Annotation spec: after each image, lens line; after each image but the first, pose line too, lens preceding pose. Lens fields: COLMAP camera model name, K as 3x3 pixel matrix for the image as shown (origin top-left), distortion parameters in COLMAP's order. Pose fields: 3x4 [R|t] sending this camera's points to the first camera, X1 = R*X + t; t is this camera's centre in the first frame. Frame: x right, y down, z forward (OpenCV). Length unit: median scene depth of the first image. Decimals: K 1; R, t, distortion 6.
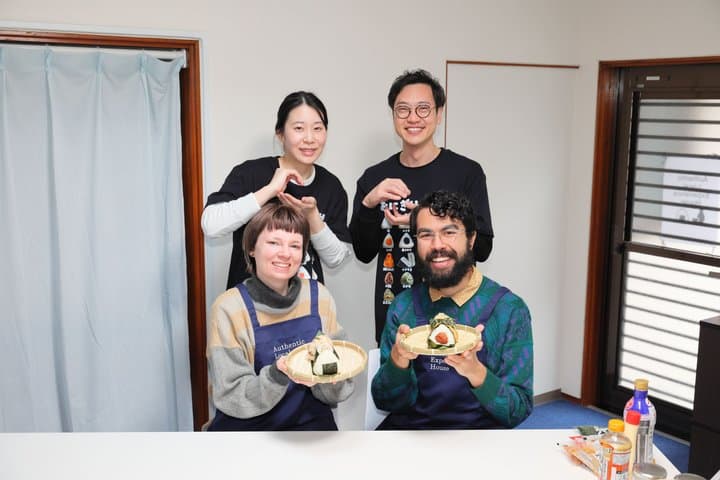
lens RADIAL K [[779.0, 0, 351.1], [0, 779.0, 257.9], [0, 0, 1]] dist [-0.015524, 0.000000]
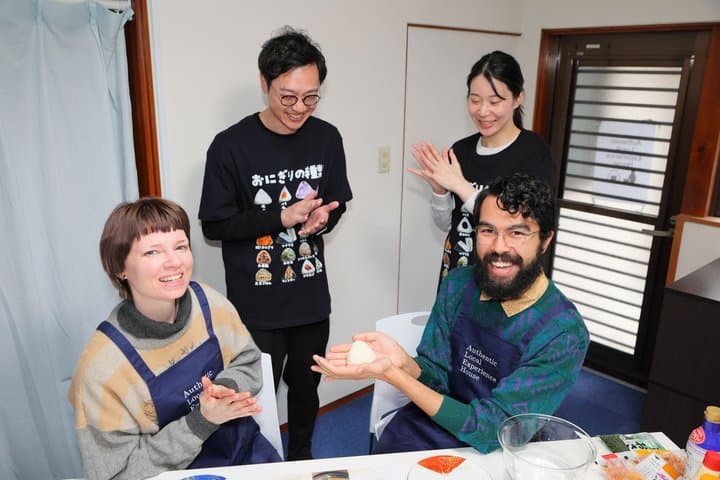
lens RADIAL K [[587.7, 0, 360.0], [0, 587.7, 244.6], [0, 0, 1]] dist [-0.028271, 0.028495]
pose [[0.983733, -0.036970, 0.175793, -0.073600], [0.020277, 0.995192, 0.095820, -0.044916], [-0.178491, -0.090696, 0.979753, 0.249996]]
